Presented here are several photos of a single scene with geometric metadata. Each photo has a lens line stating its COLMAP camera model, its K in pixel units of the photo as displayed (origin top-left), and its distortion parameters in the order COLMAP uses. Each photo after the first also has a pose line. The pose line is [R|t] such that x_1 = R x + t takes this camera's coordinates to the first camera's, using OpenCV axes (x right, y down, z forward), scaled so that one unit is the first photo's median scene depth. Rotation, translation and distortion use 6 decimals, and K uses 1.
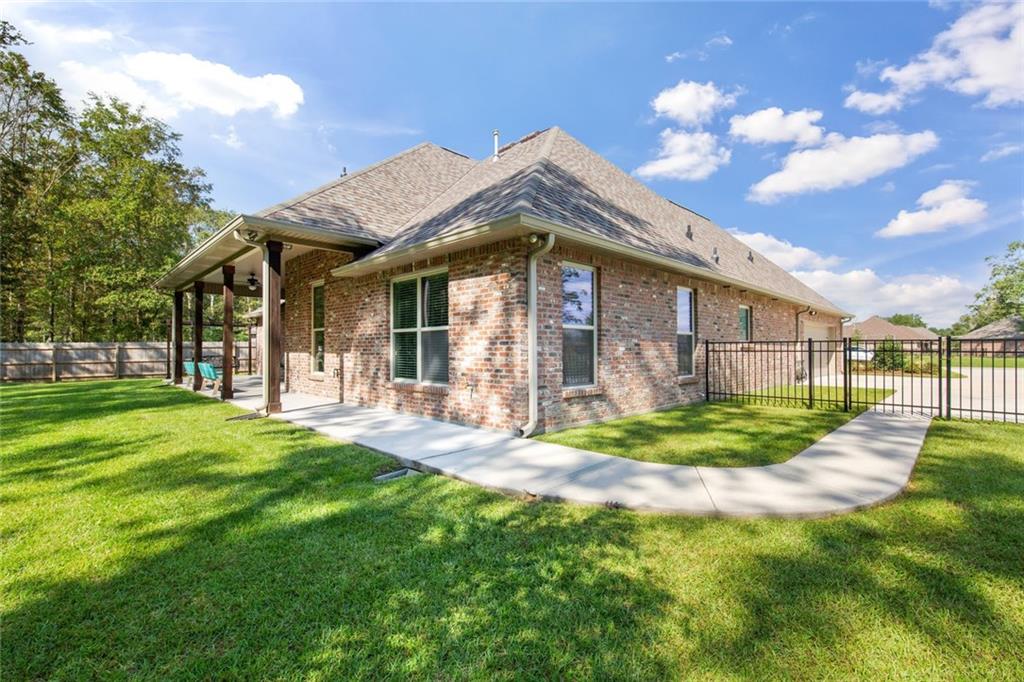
lens RADIAL K [[446.9, 0, 513.1], [0, 446.9, 339.8], [0, 0, 1]] dist [0.000306, -0.001973]
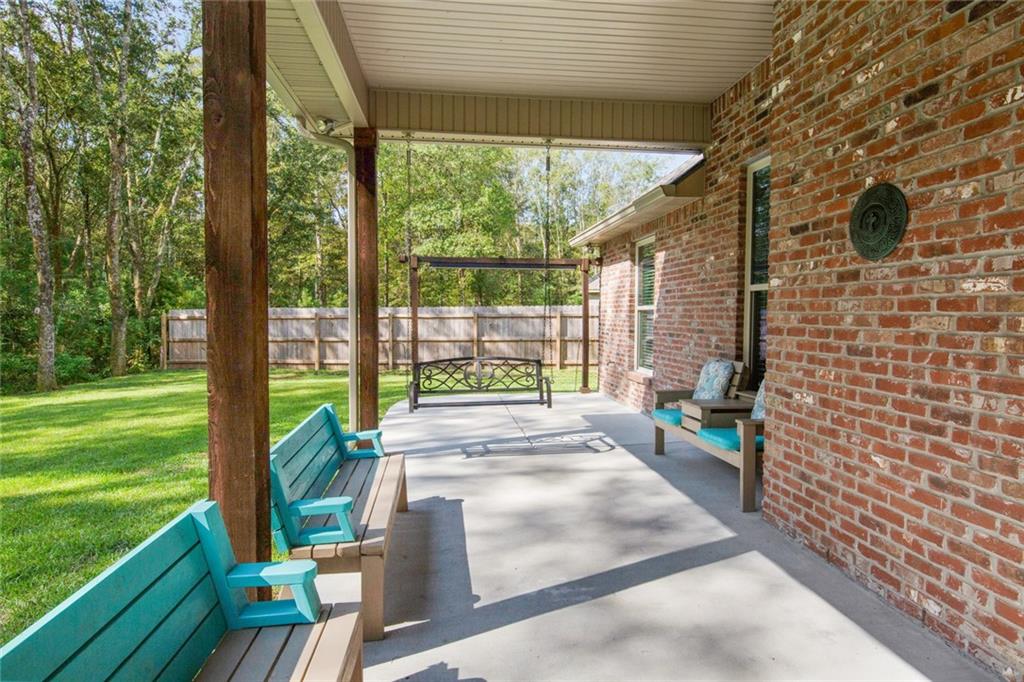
lens RADIAL K [[545.8, 0, 511.5], [0, 545.8, 338.5], [0, 0, 1]] dist [-0.000990, -0.001798]
pose [[0.784833, 0.032137, -0.618874, -0.206381], [0.008869, 0.997970, 0.063071, 0.002429], [0.619644, -0.054989, 0.782954, 0.350915]]
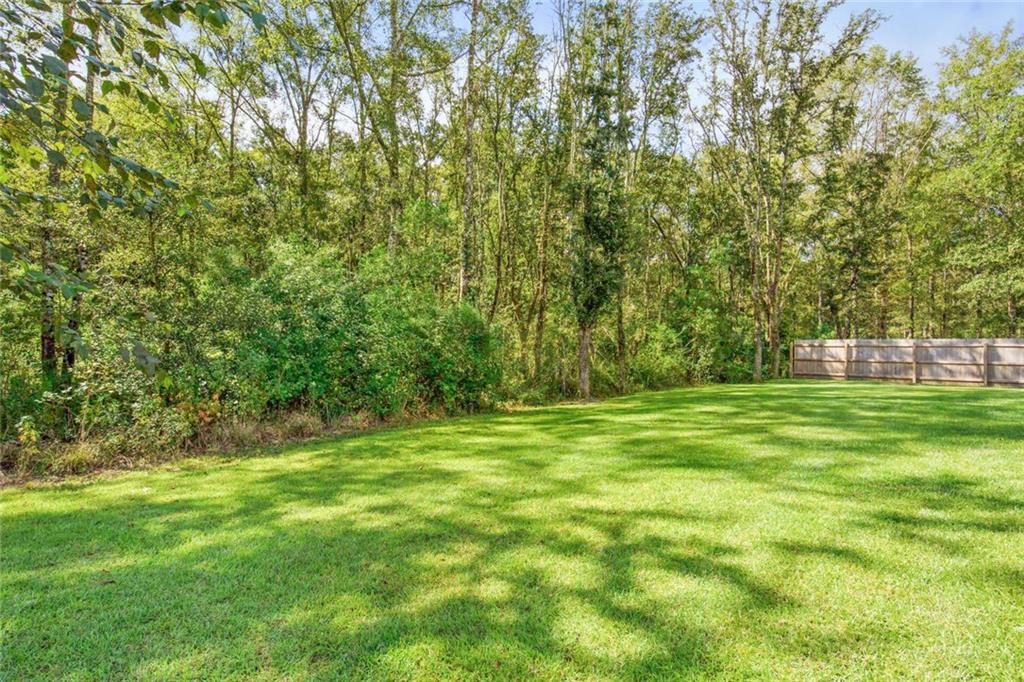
lens RADIAL K [[545.8, 0, 508.0], [0, 545.8, 339.6], [0, 0, 1]] dist [-0.000990, -0.001798]
pose [[0.131489, 0.000041, -0.991318, -0.037830], [0.006818, 0.999976, 0.000946, 0.000762], [0.991294, -0.006883, 0.131485, 0.034648]]
